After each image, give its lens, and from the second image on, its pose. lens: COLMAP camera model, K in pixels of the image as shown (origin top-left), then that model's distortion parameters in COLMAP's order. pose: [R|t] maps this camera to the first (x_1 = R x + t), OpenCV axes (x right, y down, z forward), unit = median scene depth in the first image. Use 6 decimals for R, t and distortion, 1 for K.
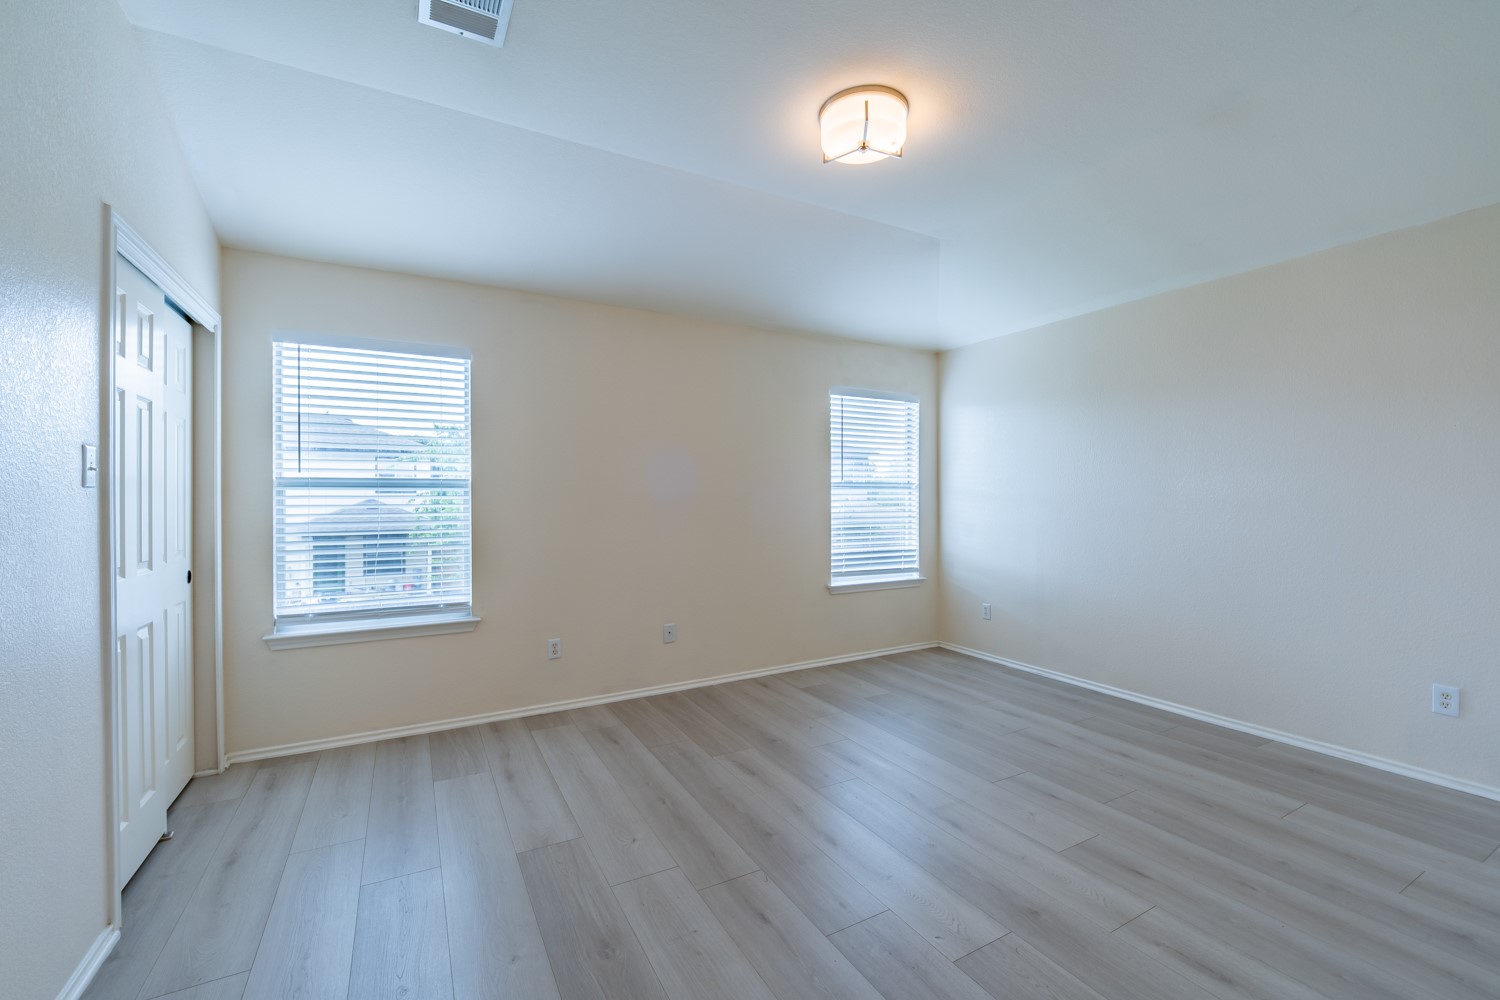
lens RADIAL K [[612.3, 0, 762.2], [0, 612.3, 498.9], [0, 0, 1]] dist [-0.021915, -0.000906]
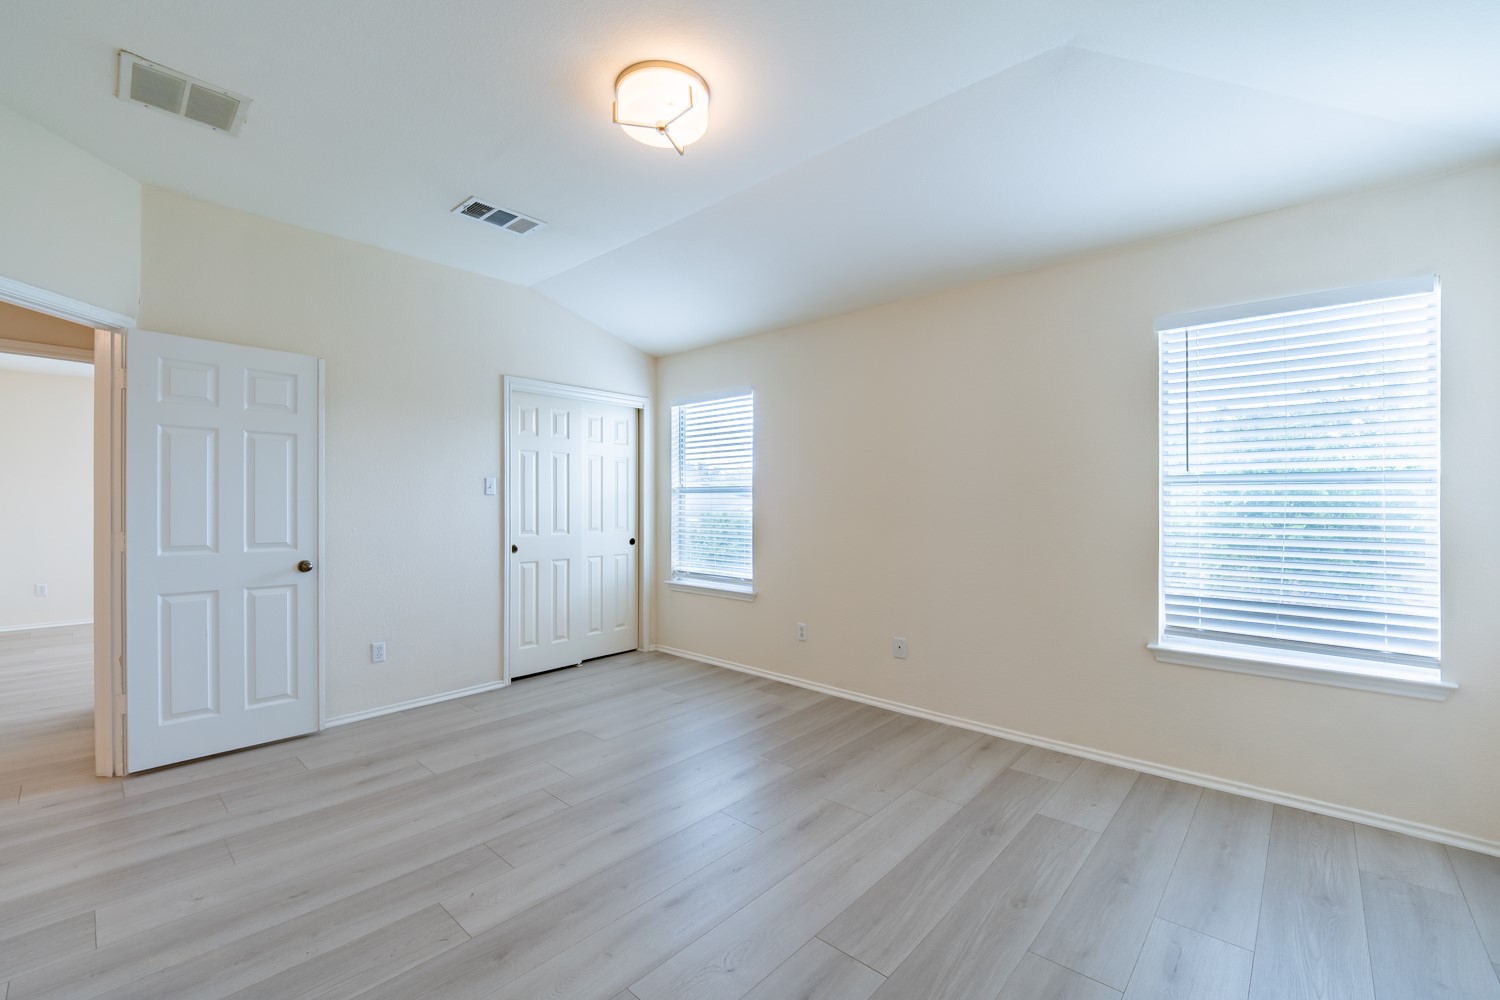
lens RADIAL K [[612.3, 0, 762.2], [0, 612.3, 498.9], [0, 0, 1]] dist [-0.021915, -0.000906]
pose [[0.311351, -0.004663, -0.950283, 0.720625], [-0.008382, 0.999936, -0.007653, 0.005241], [0.950258, 0.010348, 0.311292, 0.562131]]
